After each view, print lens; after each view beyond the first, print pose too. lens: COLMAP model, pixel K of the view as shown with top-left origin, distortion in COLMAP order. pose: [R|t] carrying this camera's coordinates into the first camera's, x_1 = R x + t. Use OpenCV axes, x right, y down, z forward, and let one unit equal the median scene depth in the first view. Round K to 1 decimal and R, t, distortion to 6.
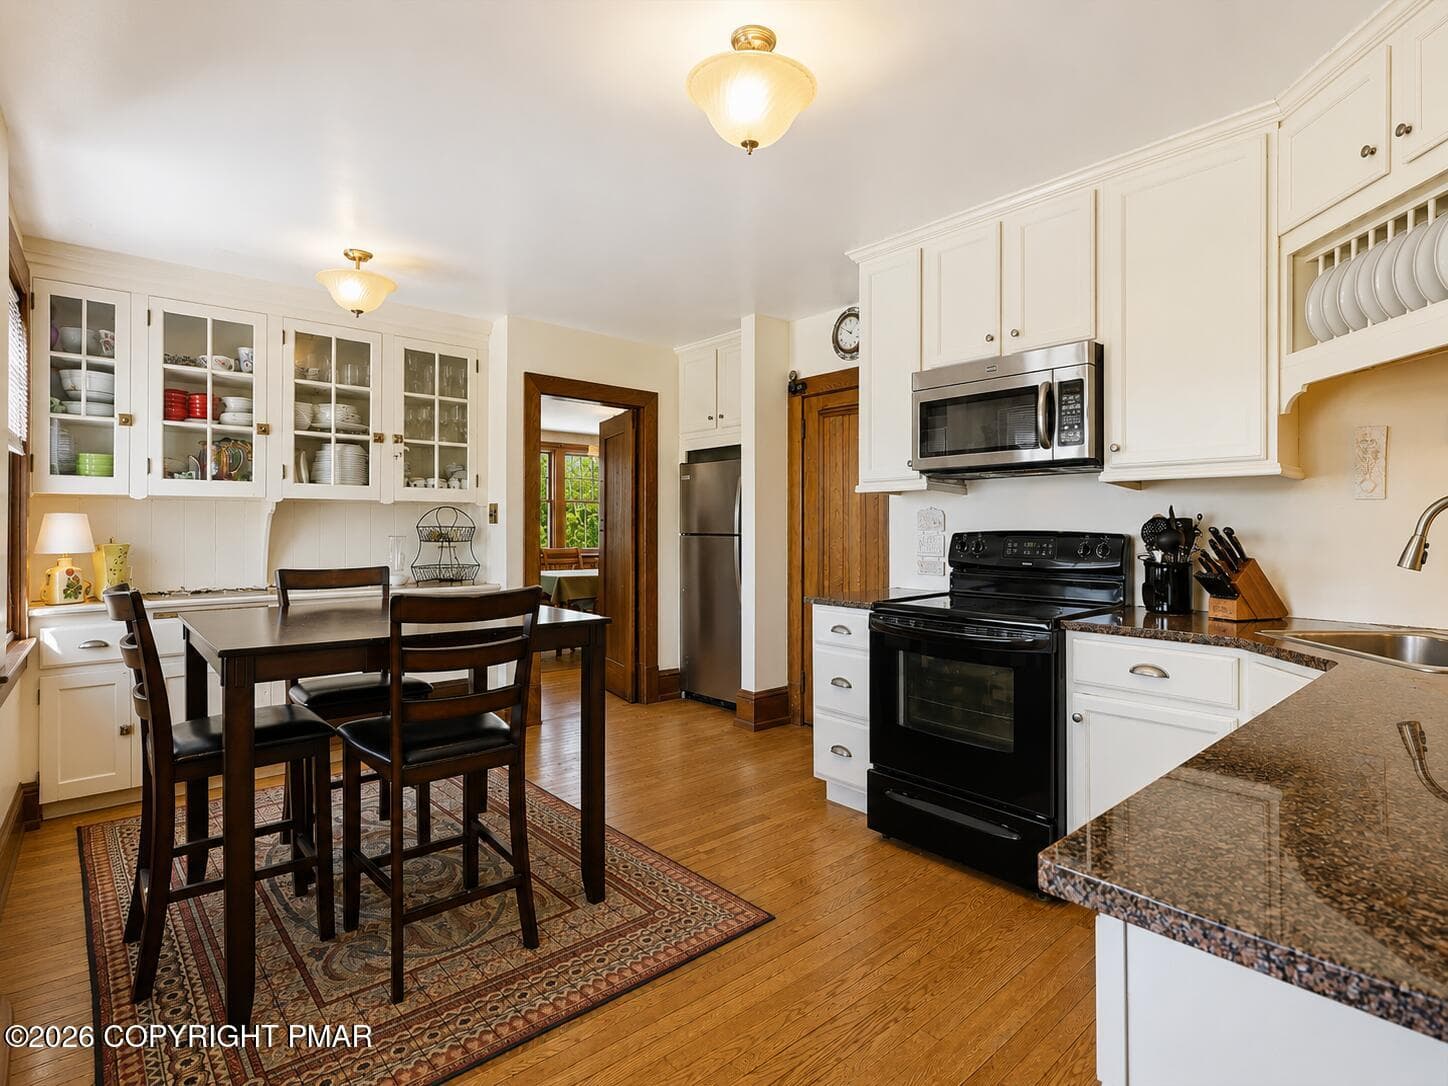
lens RADIAL K [[789.9, 0, 701.5], [0, 789.9, 539.4], [0, 0, 1]] dist [0.000304, 0.001526]
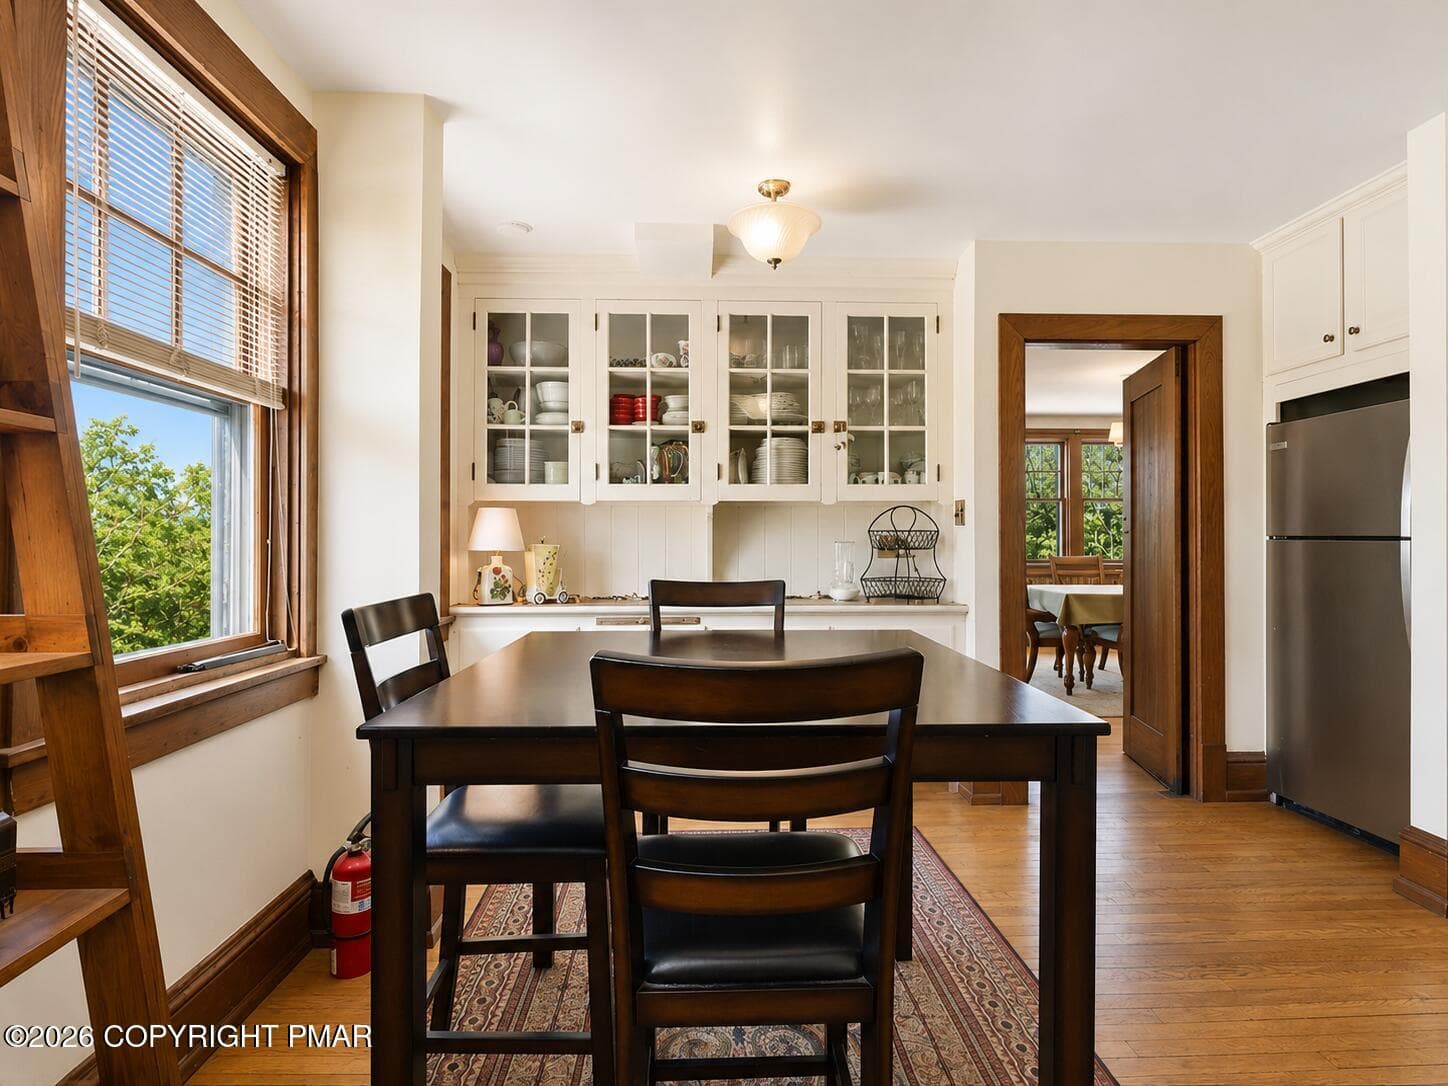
lens RADIAL K [[756.9, 0, 702.1], [0, 756.9, 545.9], [0, 0, 1]] dist [0.037182, -0.001281]
pose [[0.790849, 0.003635, -0.612000, -0.006279], [-0.003971, 0.999992, 0.000809, -0.000390], [0.611998, 0.001790, 0.790857, 0.284282]]
